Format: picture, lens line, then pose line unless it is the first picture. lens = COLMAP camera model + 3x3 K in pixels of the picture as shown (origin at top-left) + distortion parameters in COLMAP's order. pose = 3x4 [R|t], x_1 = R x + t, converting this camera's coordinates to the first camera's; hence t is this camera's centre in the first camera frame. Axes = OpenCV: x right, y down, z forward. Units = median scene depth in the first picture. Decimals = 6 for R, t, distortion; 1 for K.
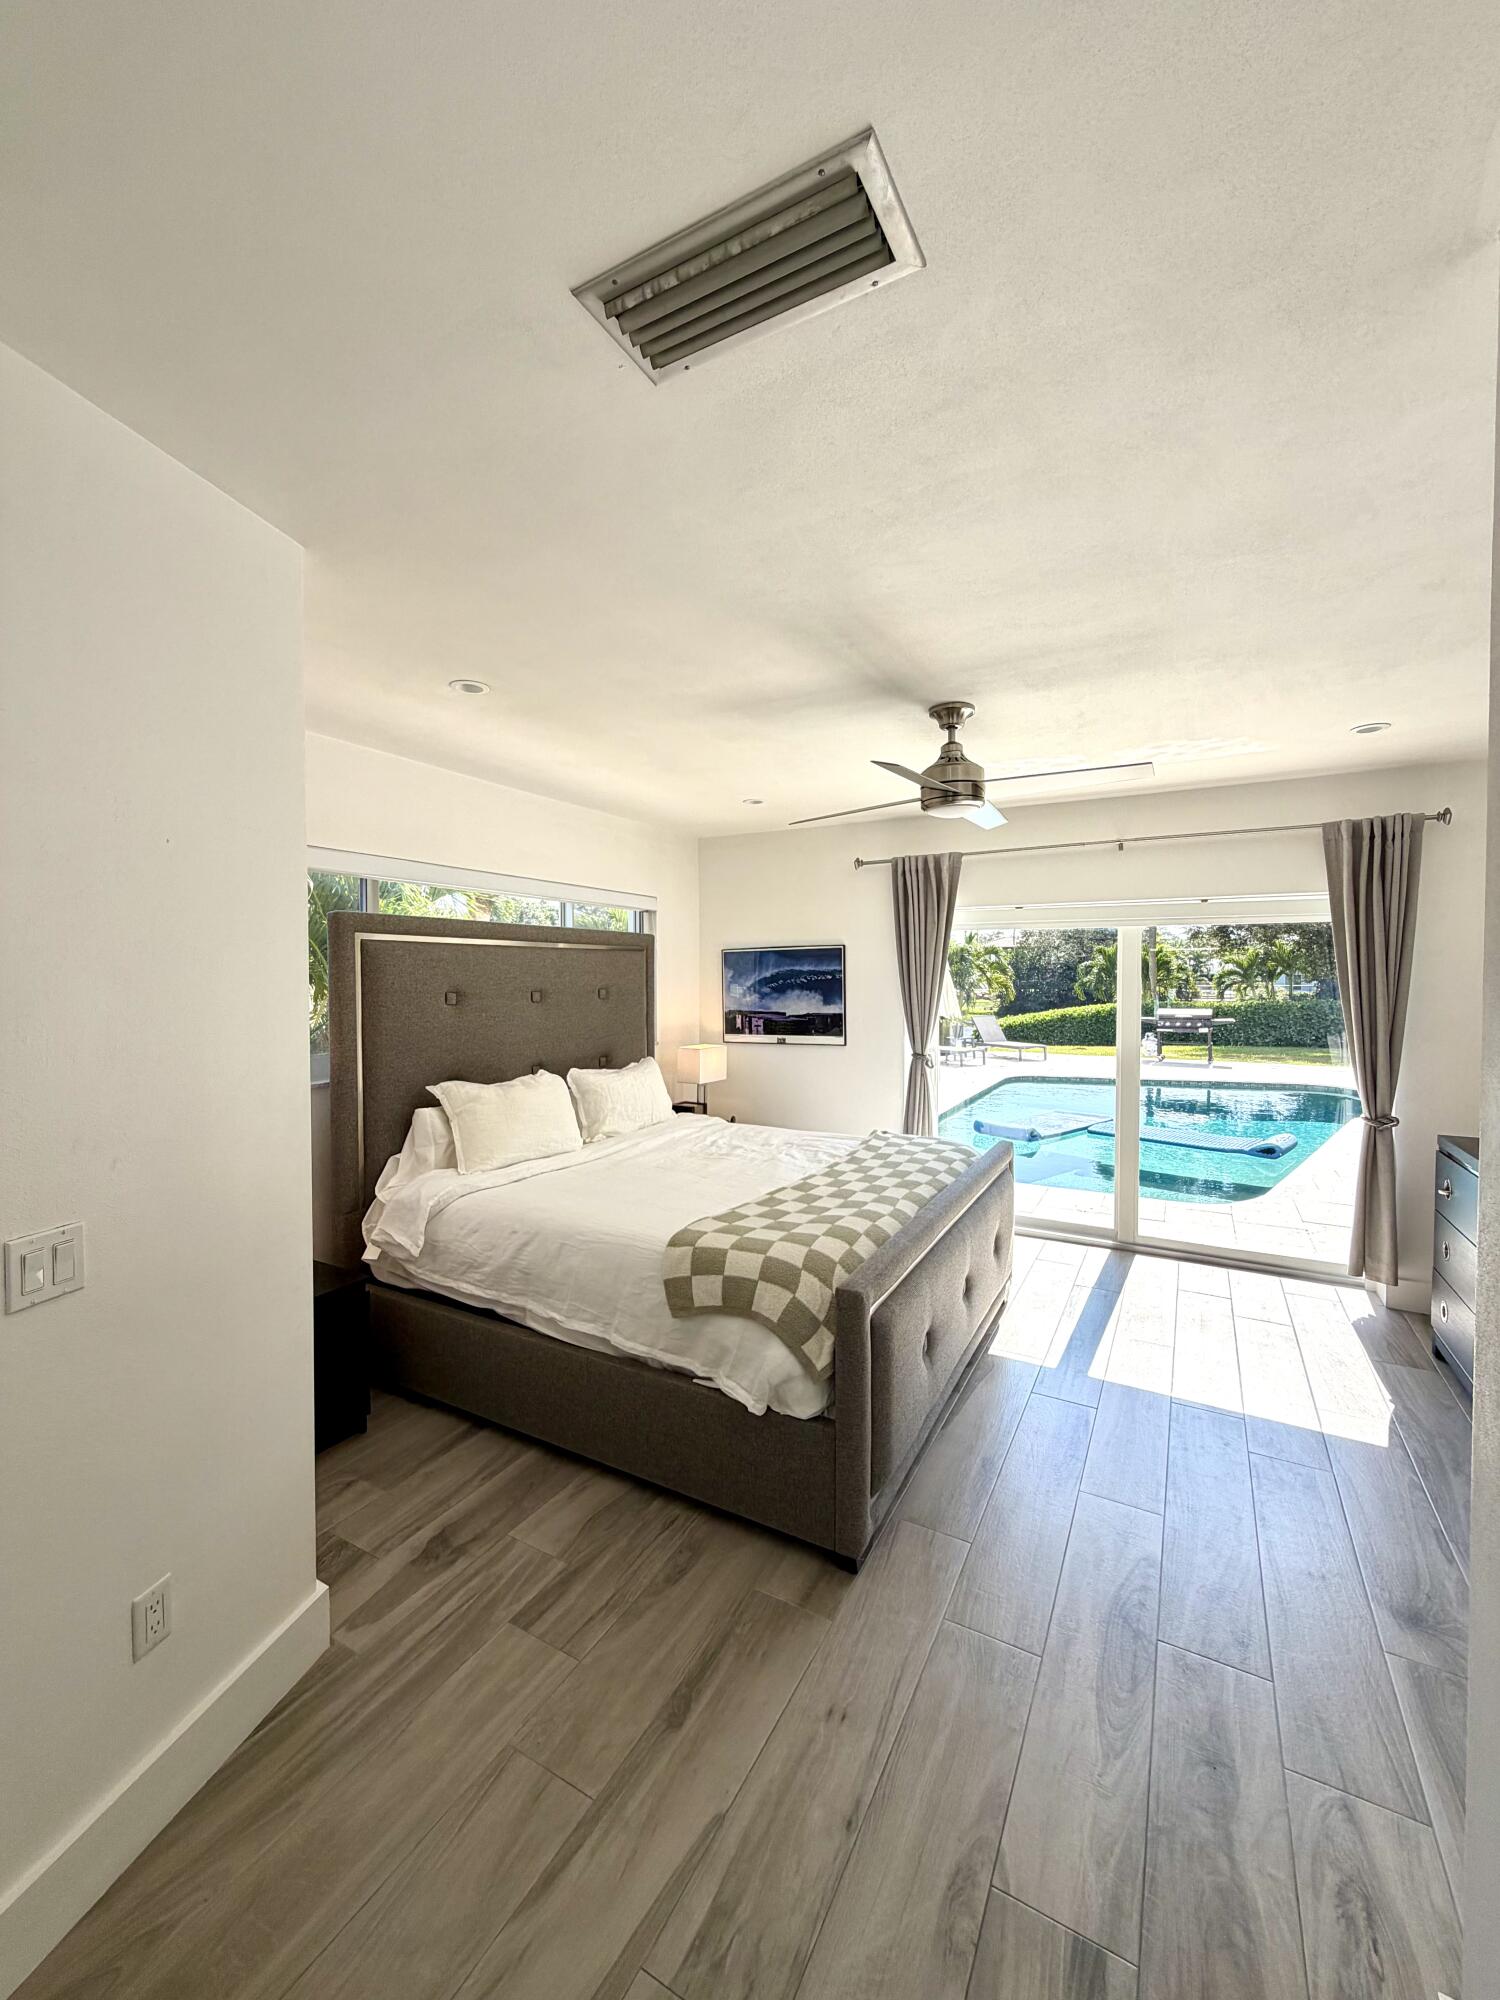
lens RADIAL K [[794.5, 0, 750.4], [0, 794.5, 997.8], [0, 0, 1]] dist [-0.001216, 0.000207]
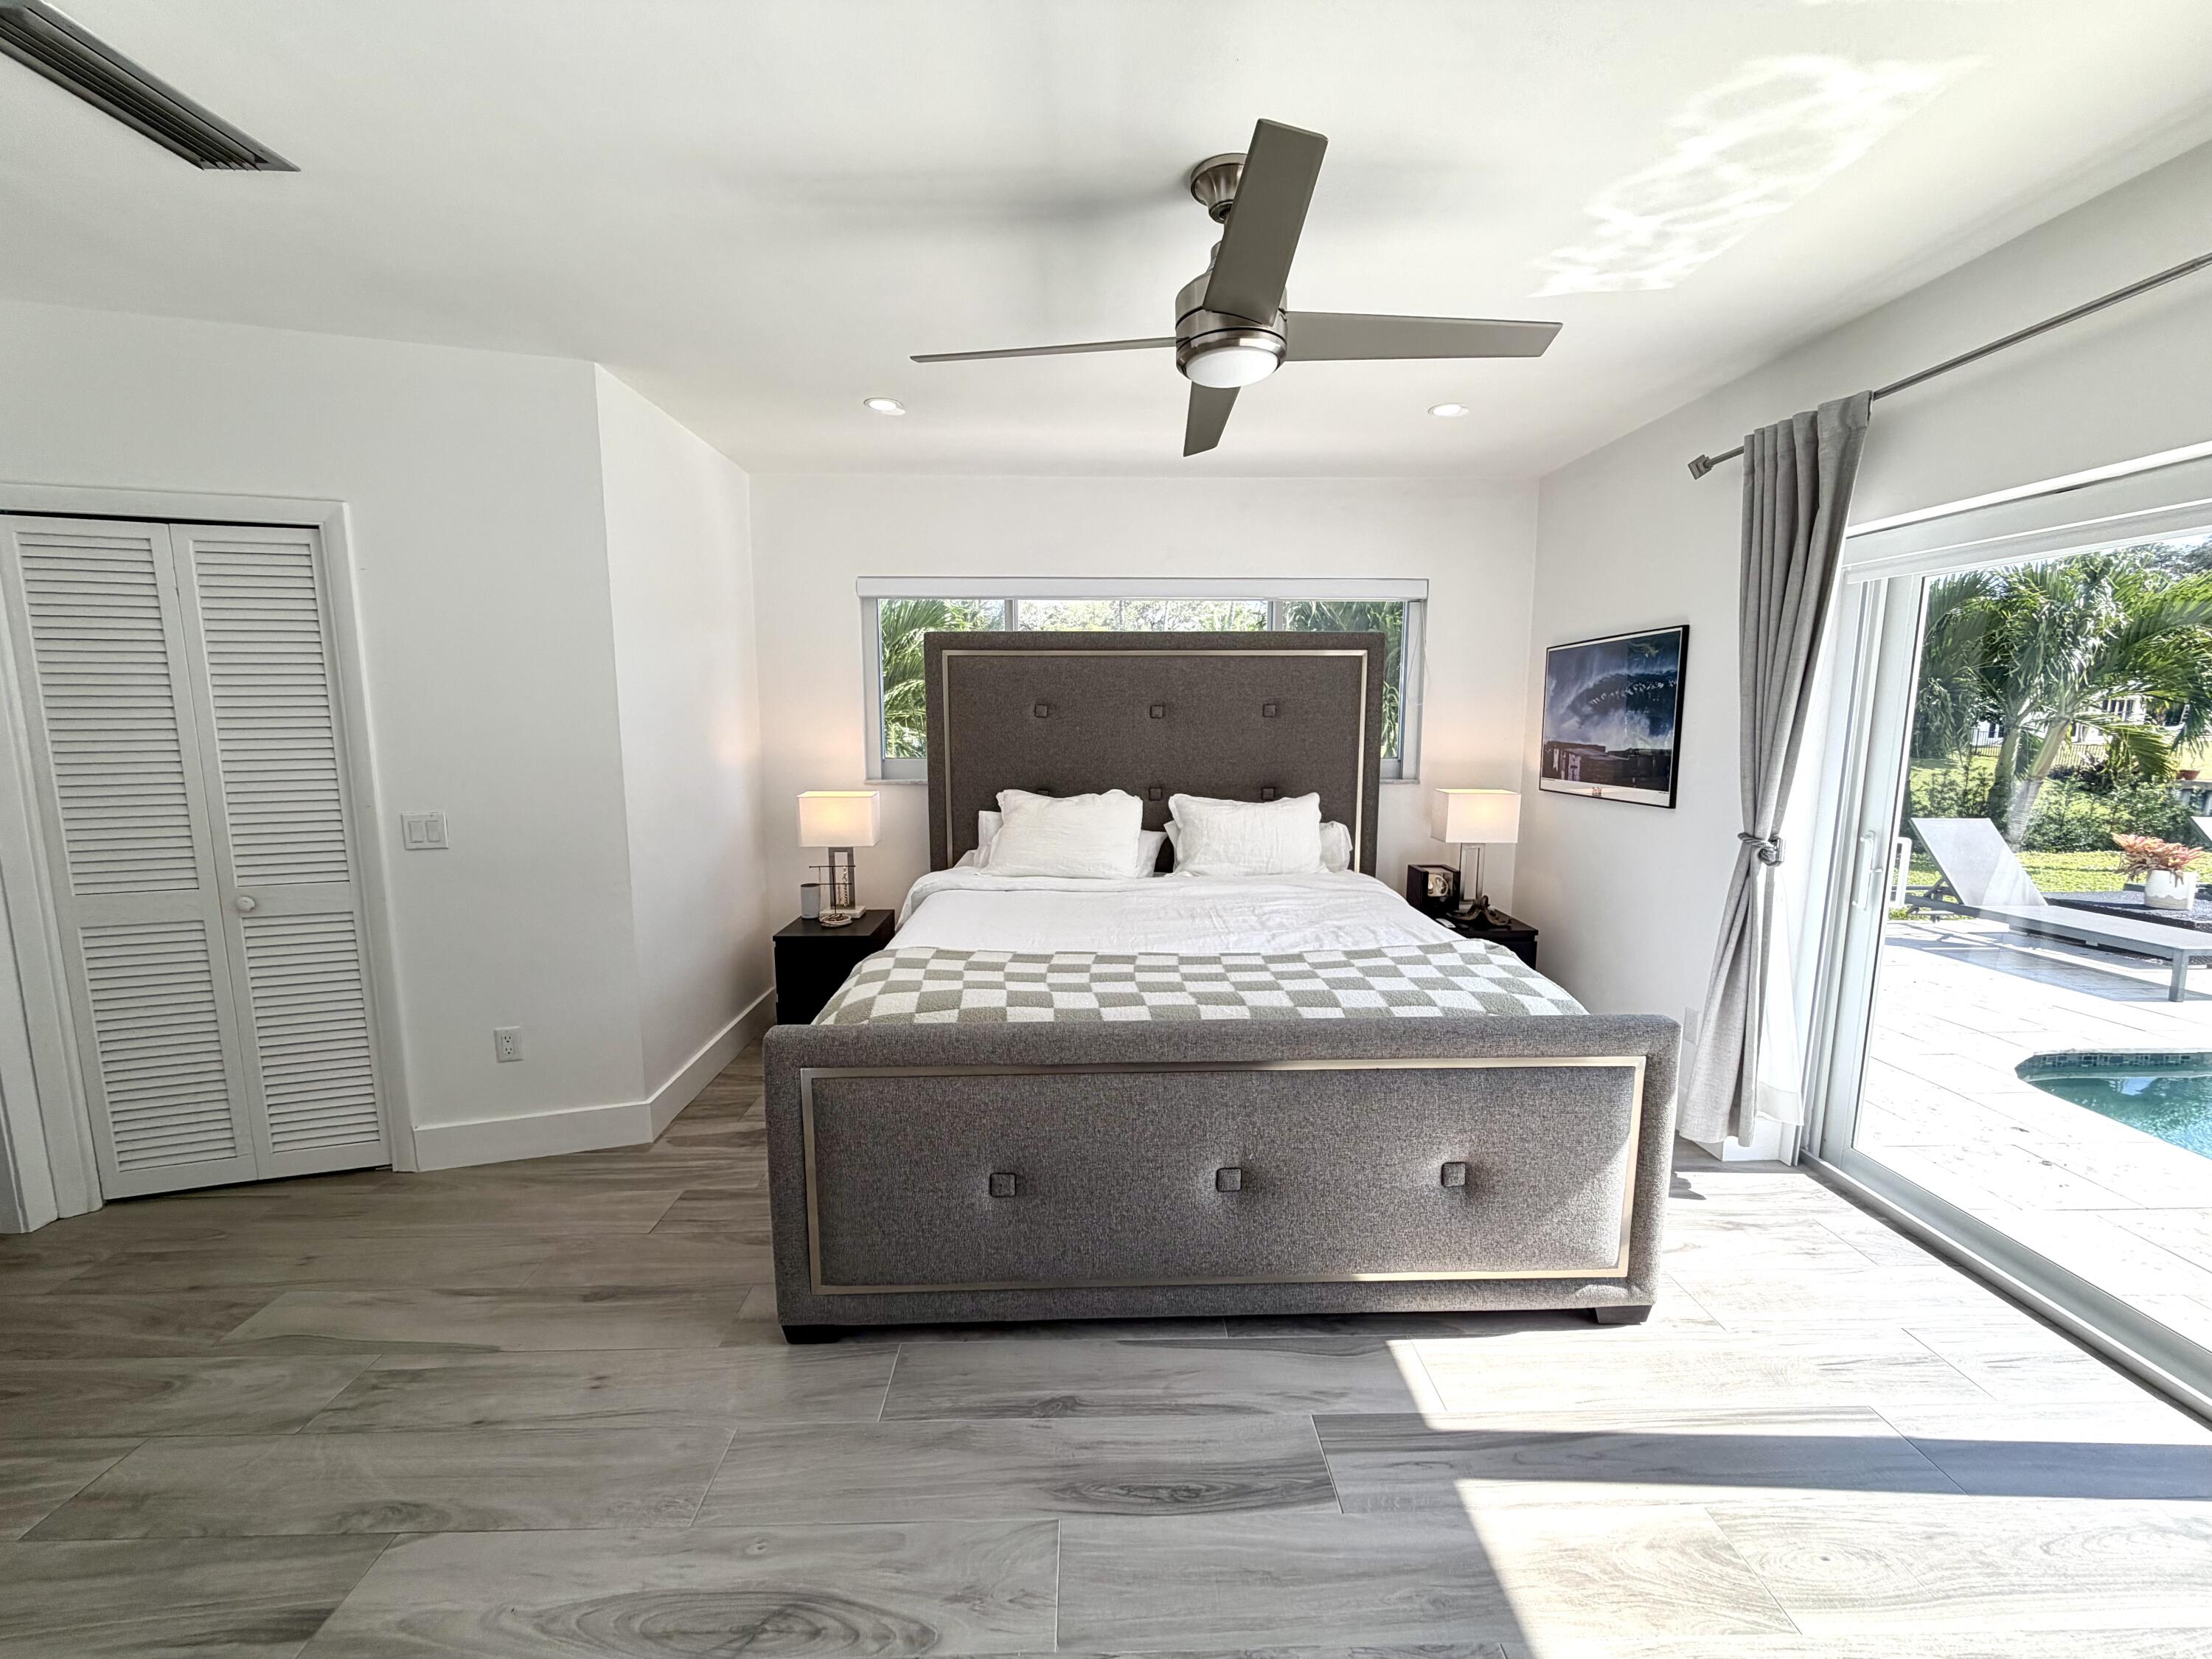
lens RADIAL K [[878.7, 0, 1103.3], [0, 878.7, 830.7], [0, 0, 1]] dist [-0.001216, 0.000207]
pose [[0.506060, 0.117559, -0.854449, 0.652090], [-0.023310, 0.992170, 0.122701, 0.013035], [0.862183, -0.042177, 0.504838, 0.494609]]
